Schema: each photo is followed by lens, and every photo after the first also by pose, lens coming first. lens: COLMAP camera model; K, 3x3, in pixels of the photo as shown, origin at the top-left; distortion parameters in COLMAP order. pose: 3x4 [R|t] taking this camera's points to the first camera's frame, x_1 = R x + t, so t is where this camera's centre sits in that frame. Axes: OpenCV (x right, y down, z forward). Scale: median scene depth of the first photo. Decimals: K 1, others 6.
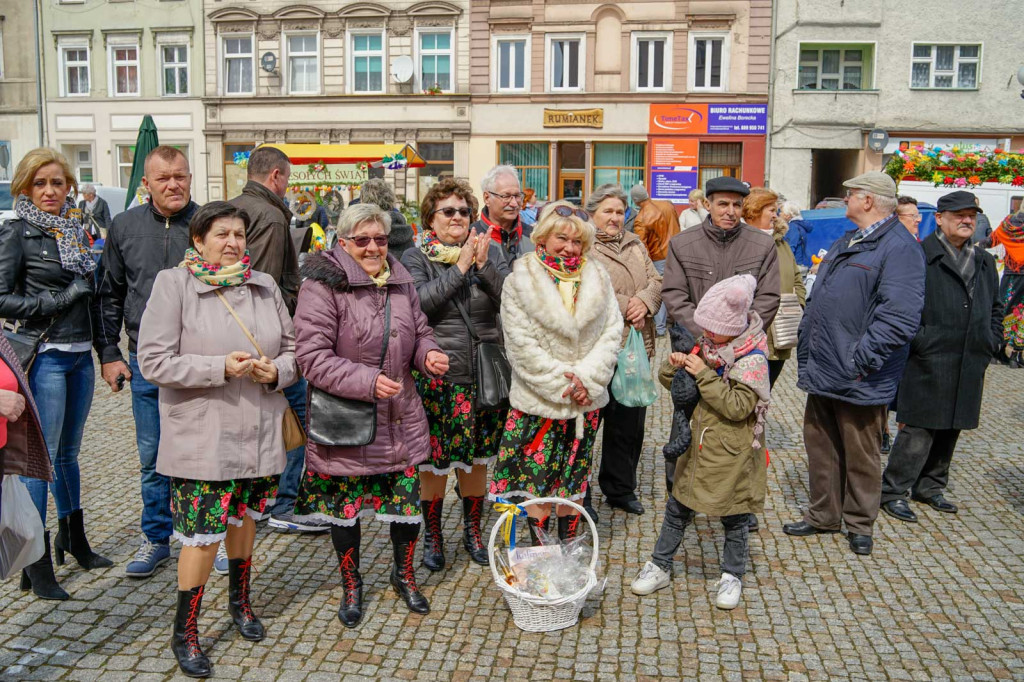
lens RADIAL K [[982.9, 0, 509.5], [0, 982.9, 343.0], [0, 0, 1]] dist [-0.105395, 0.095932]
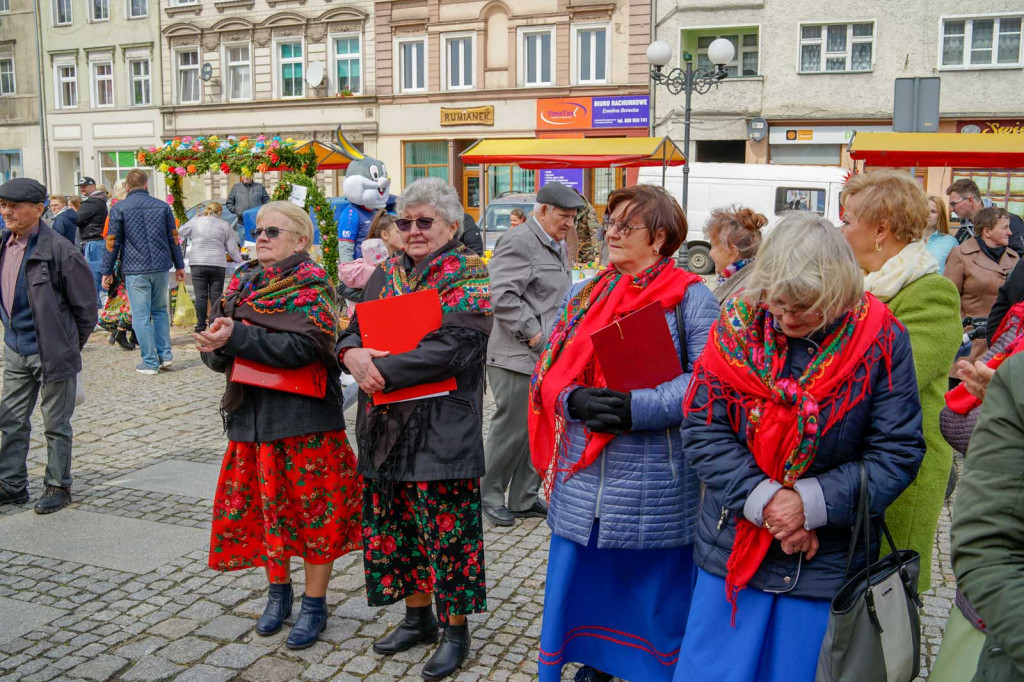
lens RADIAL K [[982.9, 0, 509.5], [0, 982.9, 343.0], [0, 0, 1]] dist [-0.105395, 0.095932]
pose [[0.971718, 0.028305, -0.234440, 0.353101], [-0.028507, 0.999590, 0.002527, -0.000533], [0.234415, 0.004228, 0.972127, 0.034153]]
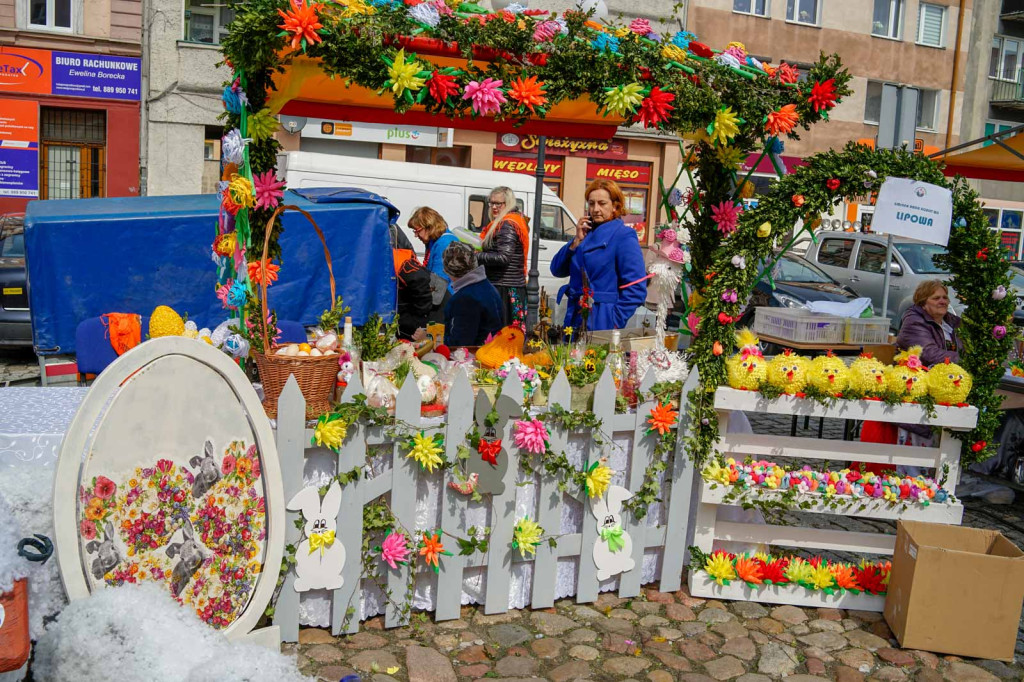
lens RADIAL K [[982.9, 0, 509.5], [0, 982.9, 343.0], [0, 0, 1]] dist [-0.105395, 0.095932]
pose [[0.847145, -0.036978, 0.530074, 0.109970], [0.038374, 0.999228, 0.008377, -0.033628], [-0.529974, 0.013245, 0.847910, 0.258122]]
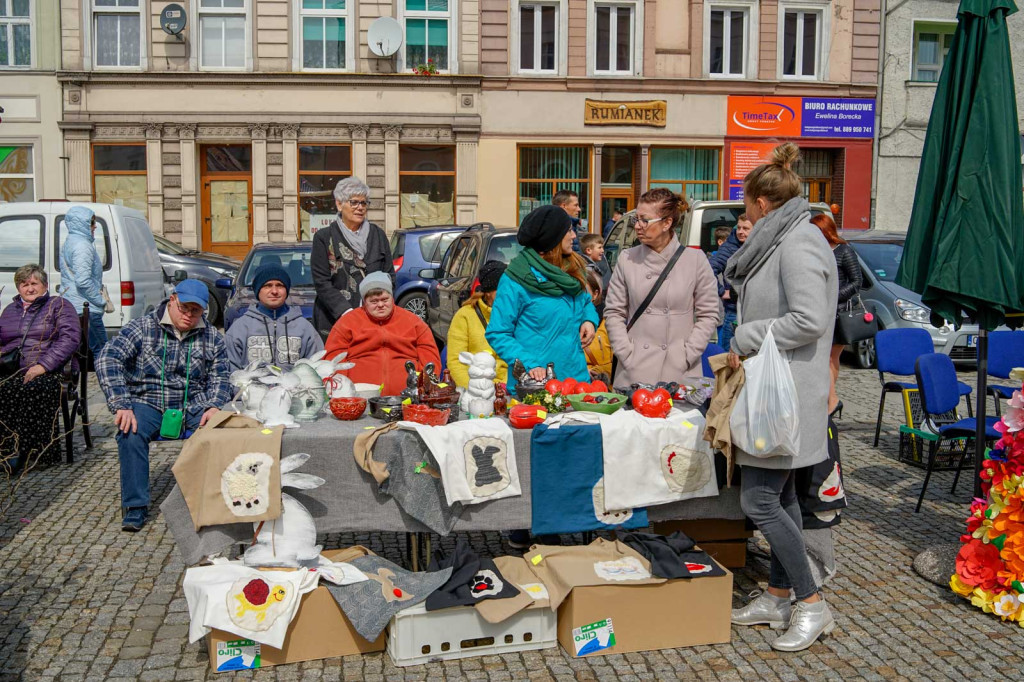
lens RADIAL K [[1075.7, 0, 458.1], [0, 1075.7, 339.4], [0, 0, 1]] dist [-0.106631, 0.098014]
pose [[0.964164, -0.035694, 0.262896, -0.269306], [0.048146, 0.997995, -0.041074, -0.037322], [-0.260903, 0.052259, 0.963949, 0.284088]]
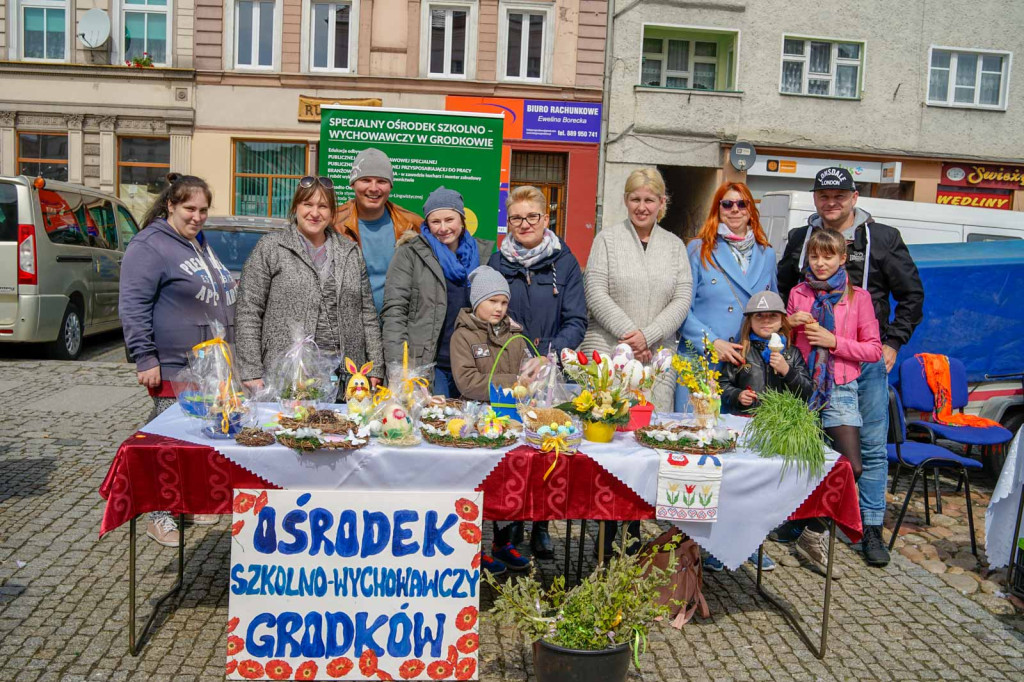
lens RADIAL K [[982.9, 0, 509.5], [0, 982.9, 343.0], [0, 0, 1]] dist [-0.105395, 0.095932]
pose [[0.973239, 0.006202, 0.229714, 0.022794], [0.000784, 0.999540, -0.030310, -0.036500], [-0.229796, 0.029679, 0.972786, 0.277672]]
